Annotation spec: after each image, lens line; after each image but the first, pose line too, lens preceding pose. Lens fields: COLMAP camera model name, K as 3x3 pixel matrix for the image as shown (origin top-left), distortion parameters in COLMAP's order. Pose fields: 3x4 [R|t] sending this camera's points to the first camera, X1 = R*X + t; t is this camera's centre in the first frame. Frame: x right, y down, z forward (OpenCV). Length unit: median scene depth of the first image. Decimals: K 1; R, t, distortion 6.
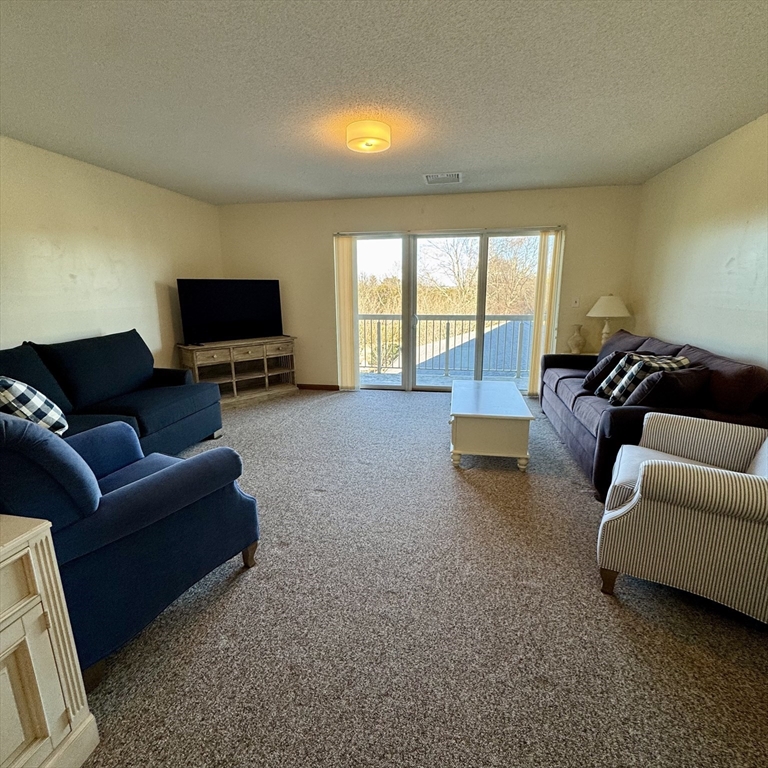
lens RADIAL K [[409.2, 0, 384.3], [0, 409.2, 382.3], [0, 0, 1]] dist [-0.002094, -0.000467]
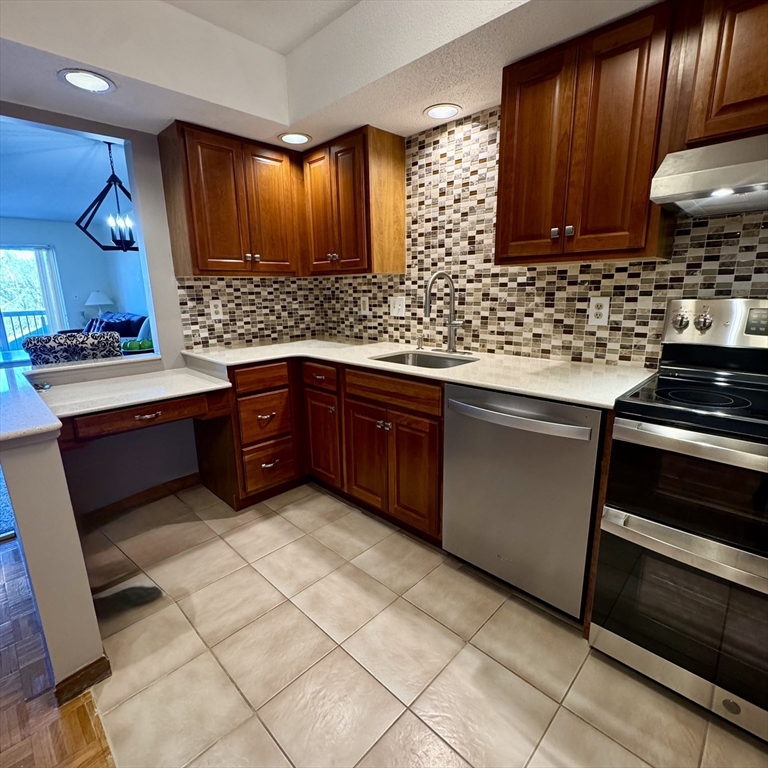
lens RADIAL K [[409.2, 0, 385.1], [0, 409.2, 384.0], [0, 0, 1]] dist [-0.002094, -0.000467]
pose [[0.558151, -0.190260, 0.807631, -0.217359], [0.194996, 0.976172, 0.095204, 0.245051], [-0.806501, 0.104347, 0.581952, -0.948814]]
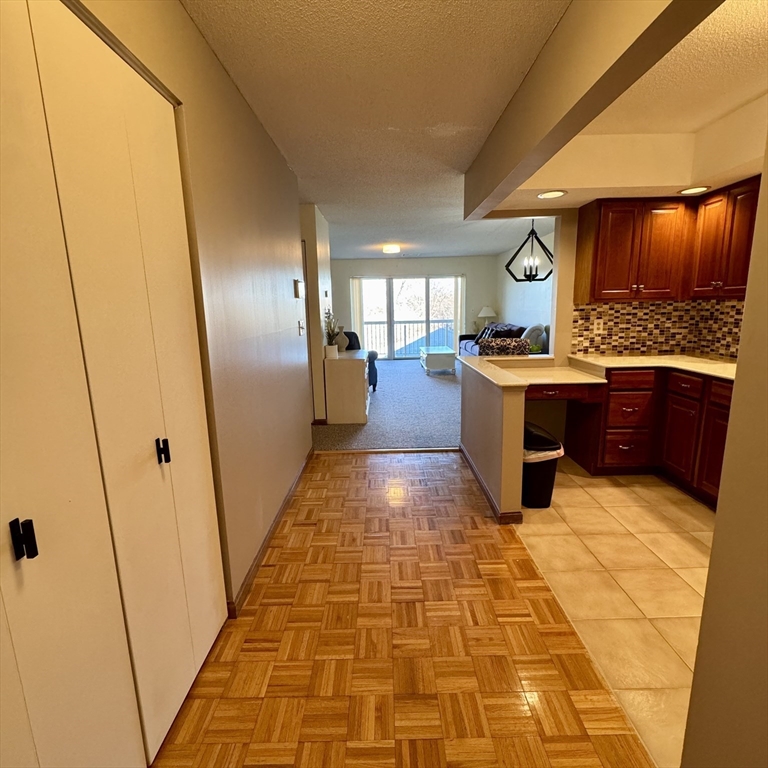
lens RADIAL K [[409.2, 0, 383.2], [0, 409.2, 382.9], [0, 0, 1]] dist [-0.002094, -0.000467]
pose [[0.983277, -0.049674, 0.175209, -0.433408], [0.056720, 0.997761, -0.035435, 0.263843], [-0.173056, 0.044780, 0.983893, -1.140877]]
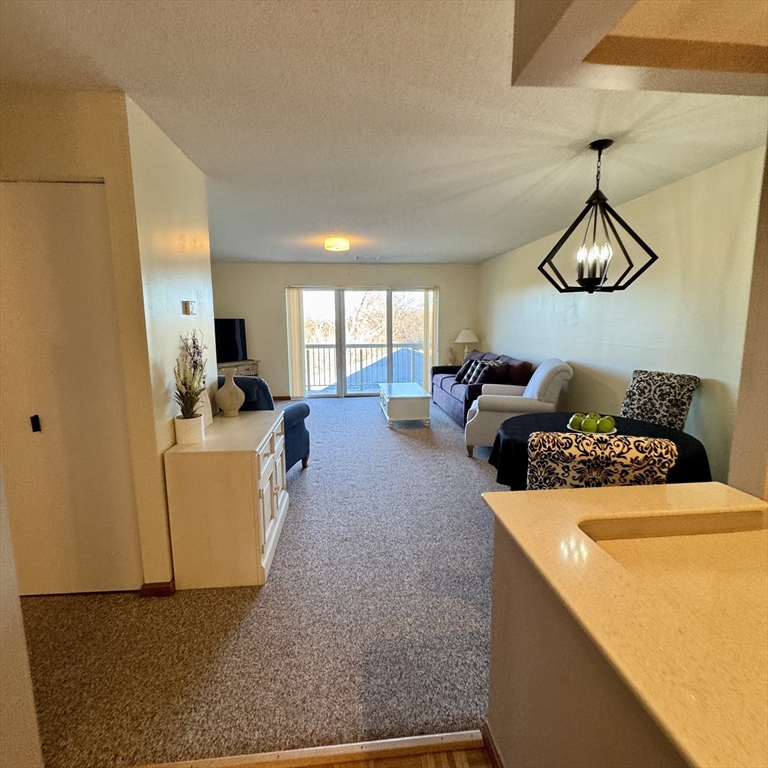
lens RADIAL K [[409.2, 0, 383.3], [0, 409.2, 381.4], [0, 0, 1]] dist [-0.002094, -0.000467]
pose [[0.961884, -0.038512, 0.270732, -0.255497], [0.060205, 0.995565, -0.072284, 0.106787], [-0.266747, 0.085828, 0.959937, -0.535721]]
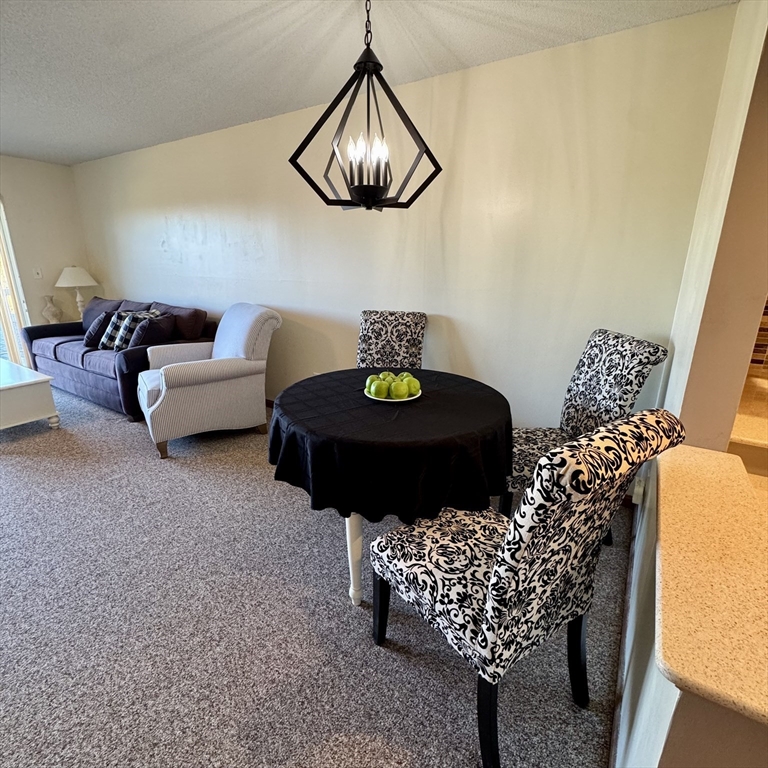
lens RADIAL K [[409.2, 0, 383.6], [0, 409.2, 382.2], [0, 0, 1]] dist [-0.002094, -0.000467]
pose [[0.378177, -0.251809, 0.890828, -0.220229], [0.194129, 0.962470, 0.189648, 0.046751], [-0.905150, 0.101215, 0.412867, -0.210332]]
